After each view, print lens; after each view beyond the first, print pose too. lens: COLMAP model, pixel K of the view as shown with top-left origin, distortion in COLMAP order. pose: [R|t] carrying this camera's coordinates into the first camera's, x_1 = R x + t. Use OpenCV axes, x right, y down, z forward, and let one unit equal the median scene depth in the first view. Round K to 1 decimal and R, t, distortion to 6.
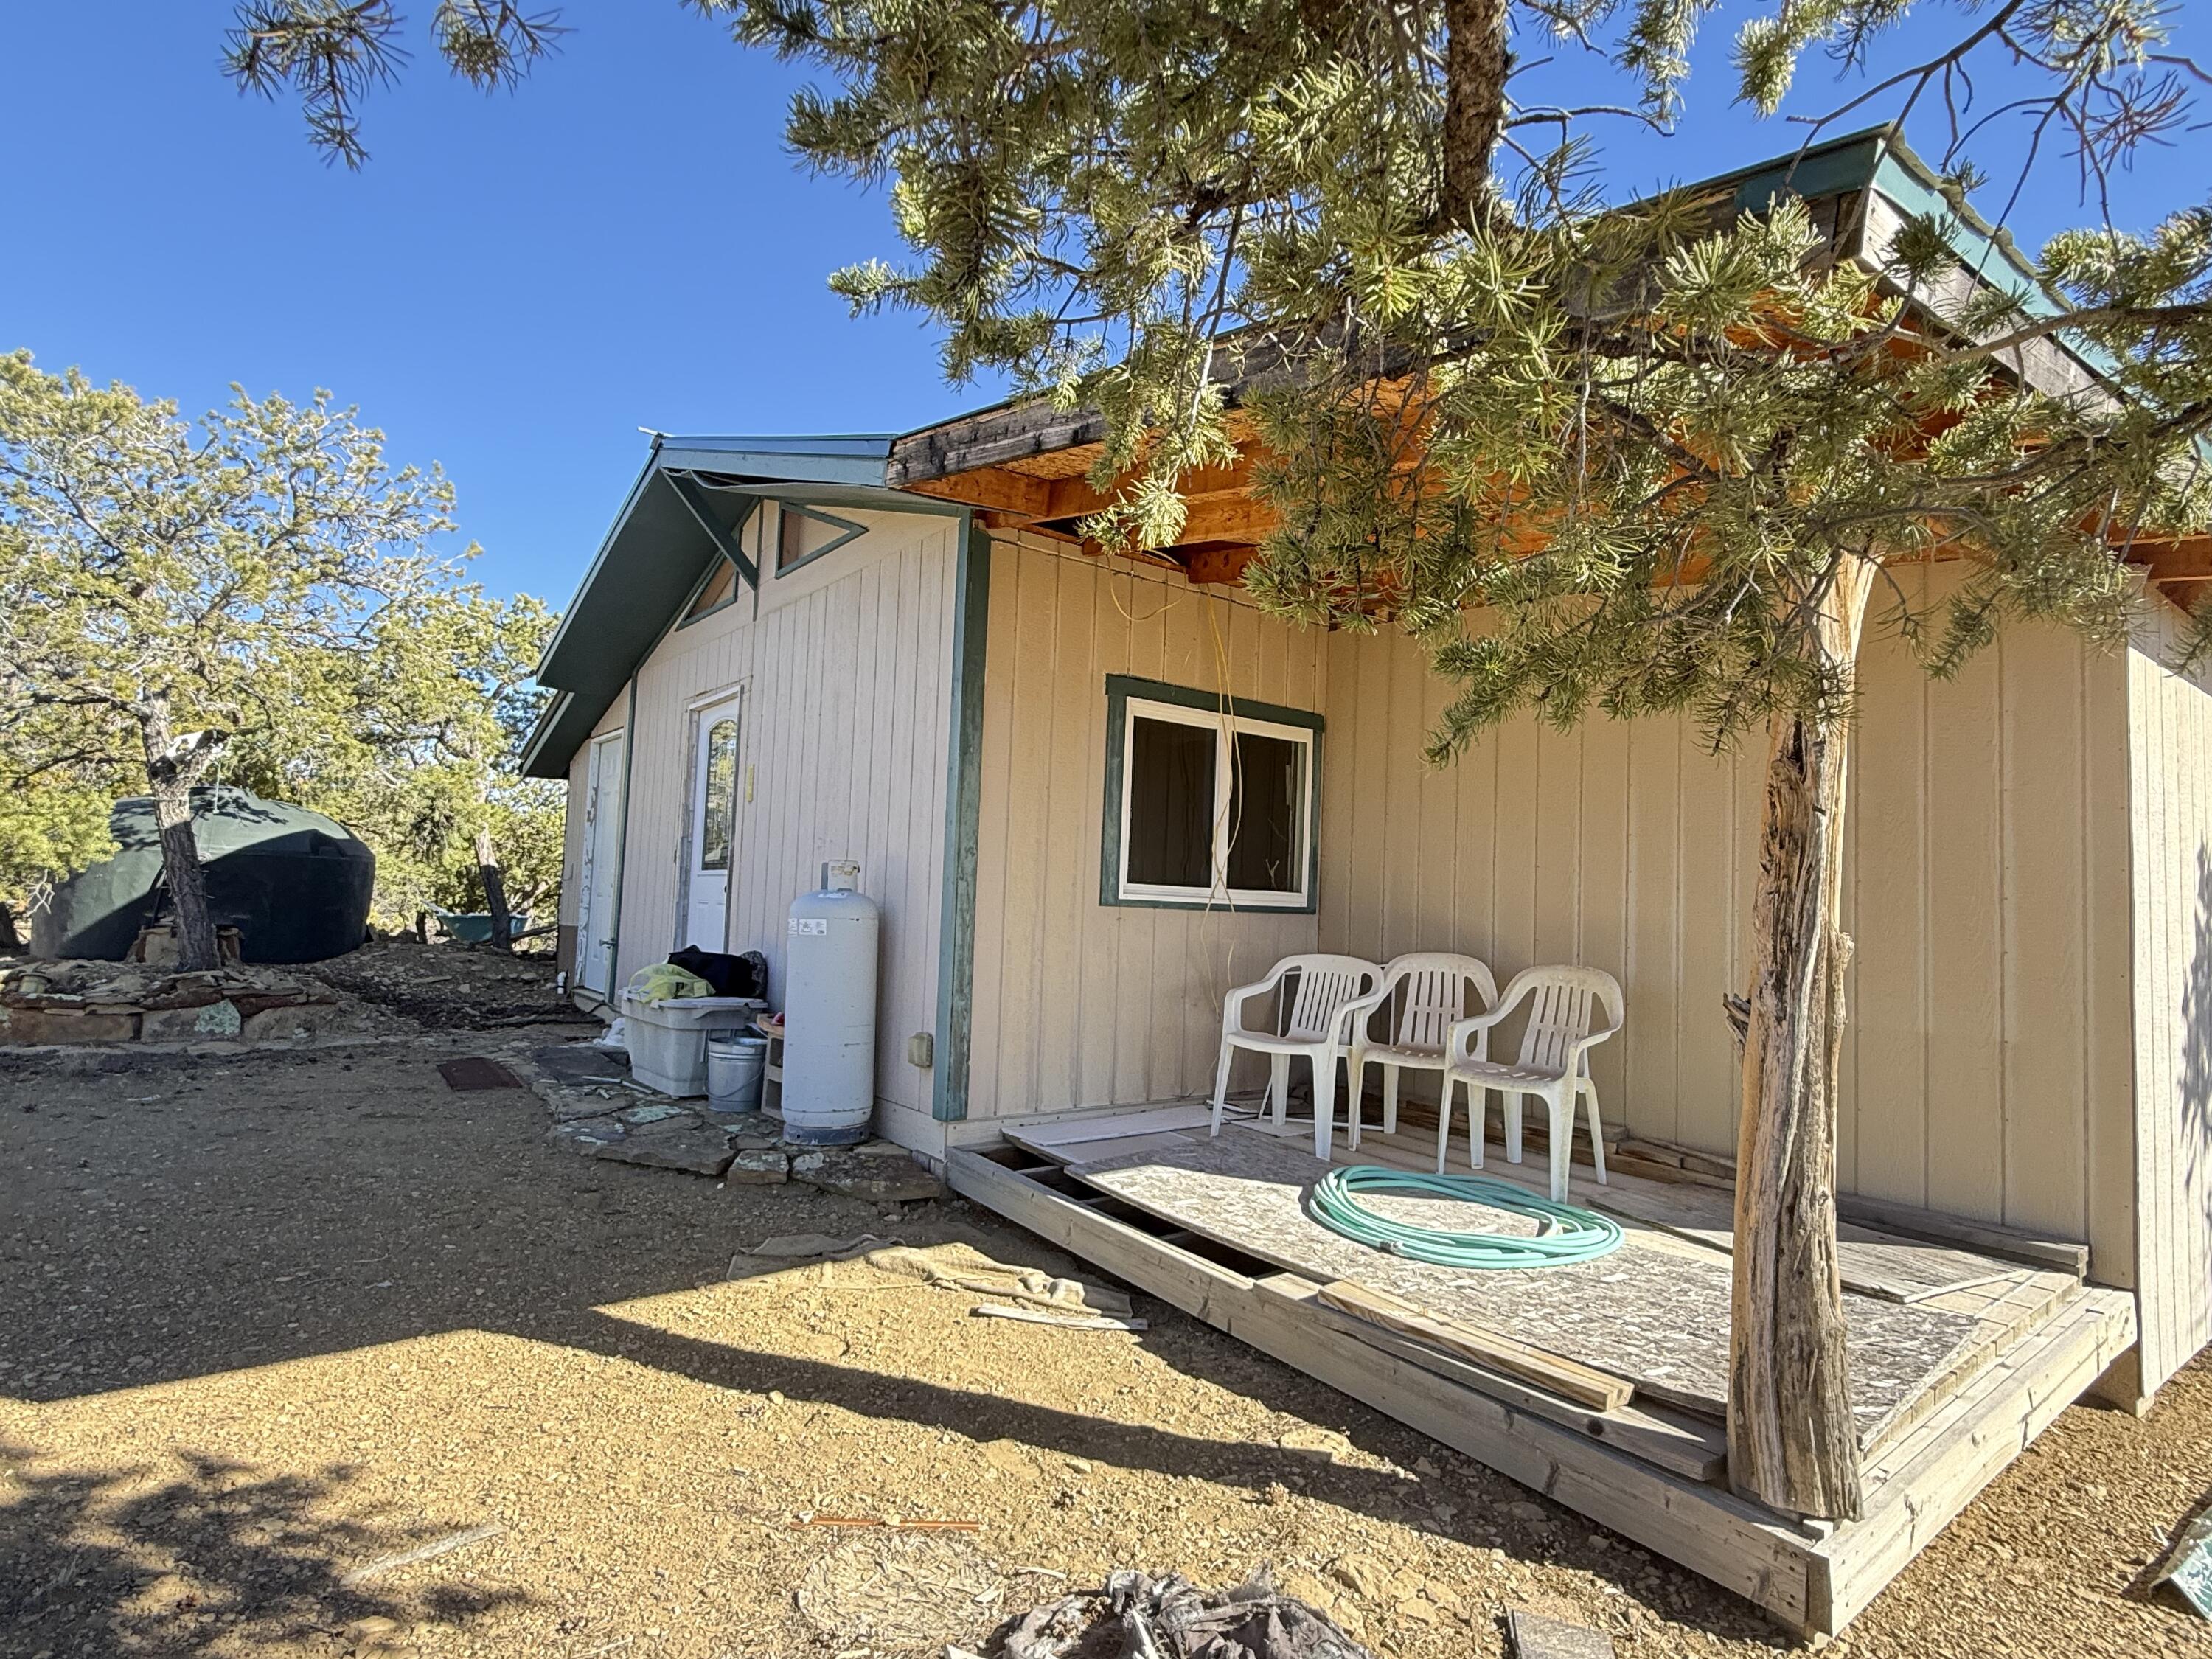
lens RADIAL K [[1146.7, 0, 1104.8], [0, 1146.7, 831.0], [0, 0, 1]] dist [-0.000998, -0.000278]
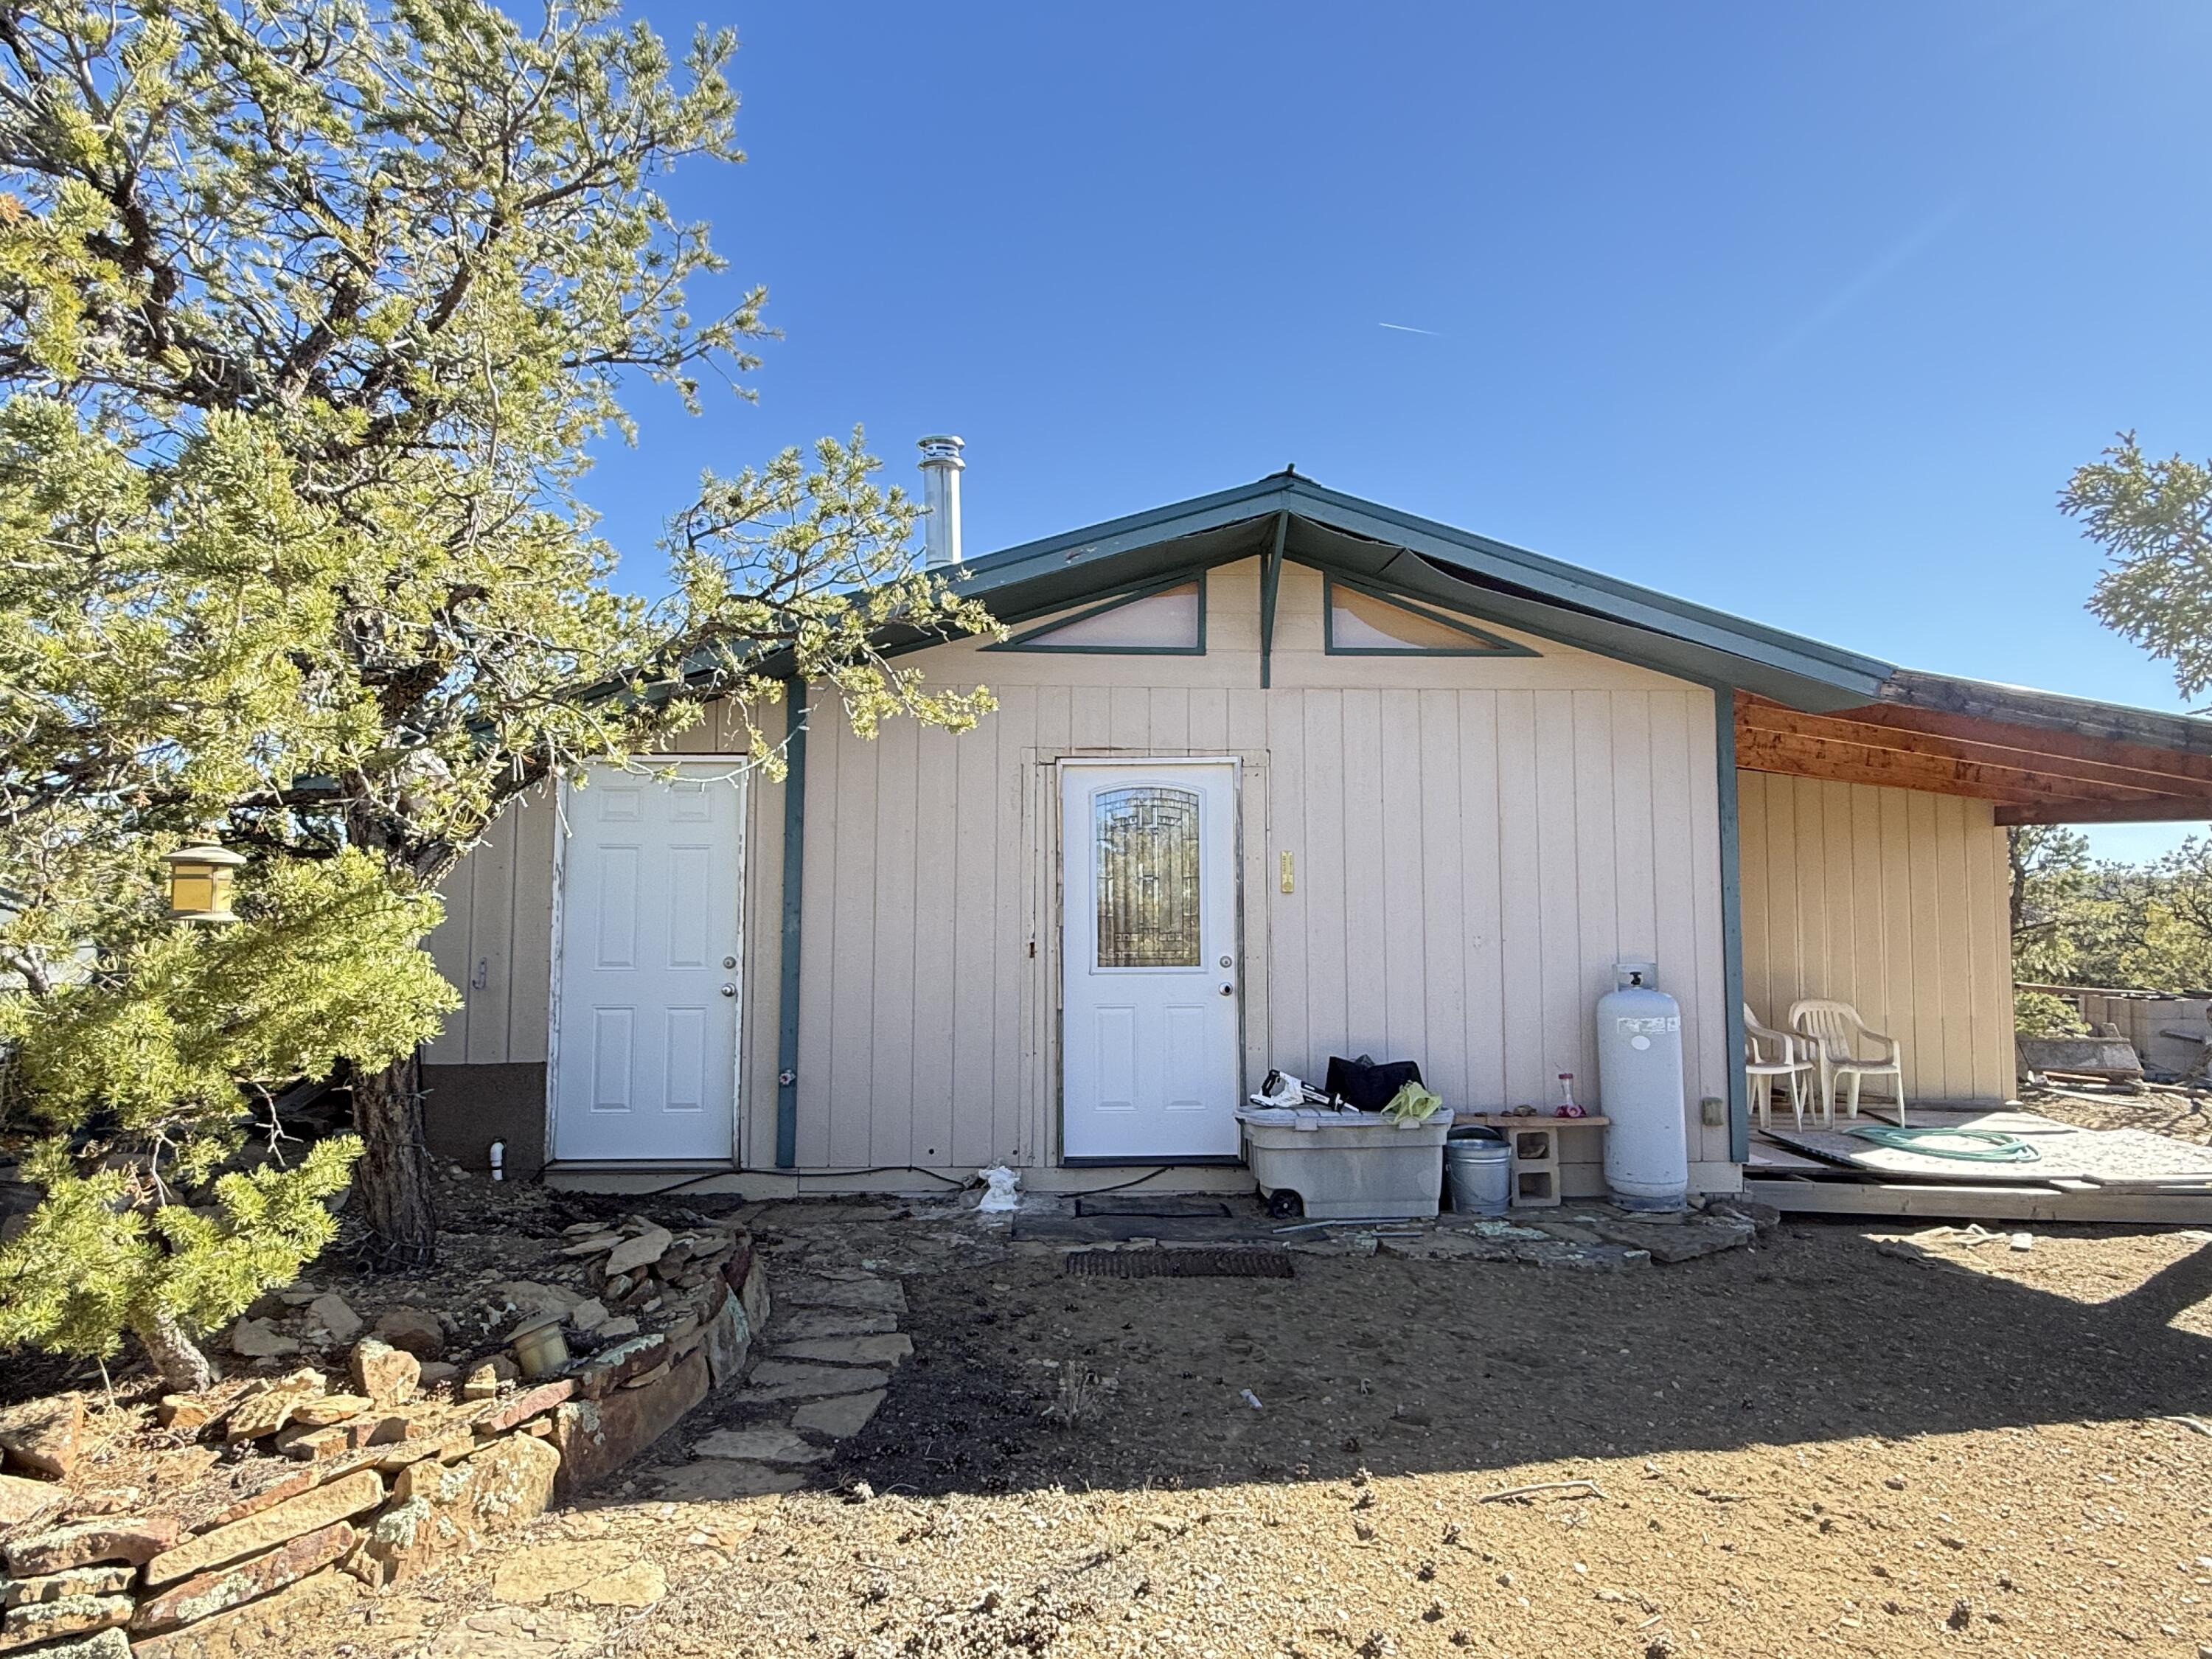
lens RADIAL K [[1262.9, 0, 1103.8], [0, 1262.9, 828.2], [0, 0, 1]] dist [-0.000267, -0.000197]
pose [[0.572431, 0.020134, 0.819706, -2.112149], [-0.031355, 0.999505, -0.002654, -0.120204], [-0.819353, -0.024182, 0.572779, 0.955427]]
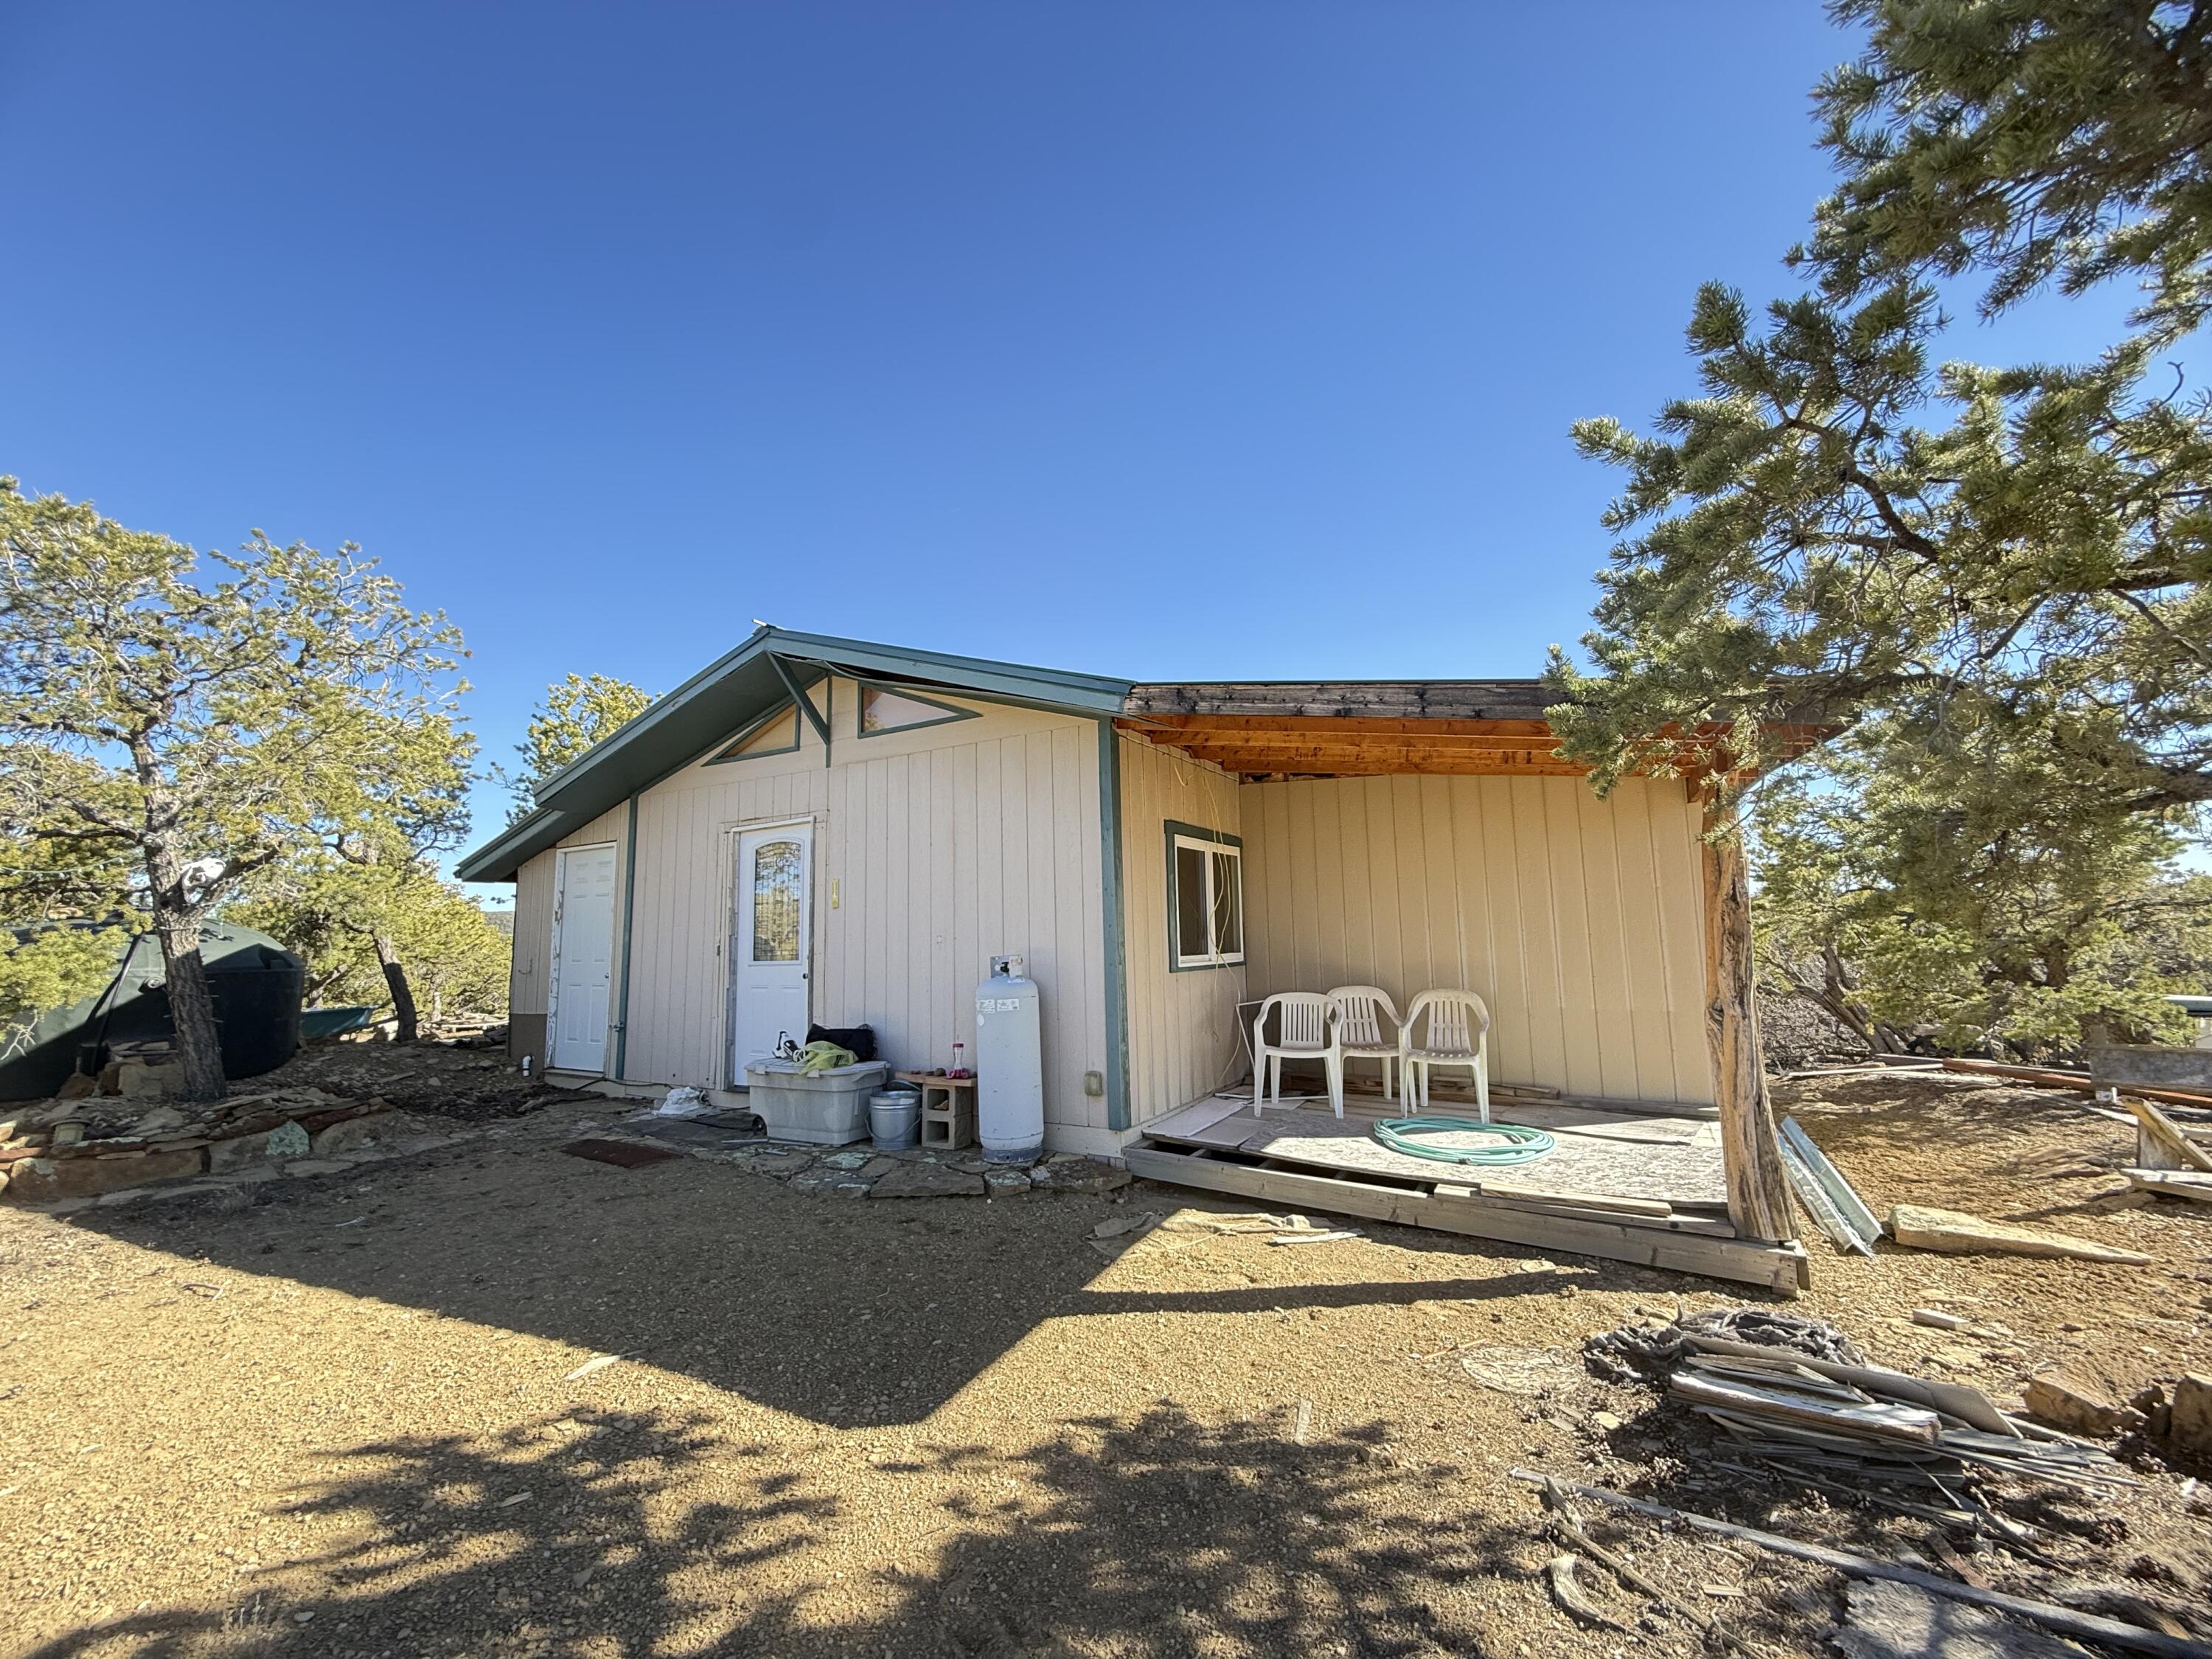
lens RADIAL K [[878.9, 0, 1098.8], [0, 878.9, 829.6], [0, 0, 1]] dist [-0.000739, -0.000804]
pose [[0.921656, -0.014152, 0.387750, -0.729501], [0.035150, 0.998271, -0.047114, -0.098266], [-0.386413, 0.057052, 0.920560, -0.061153]]
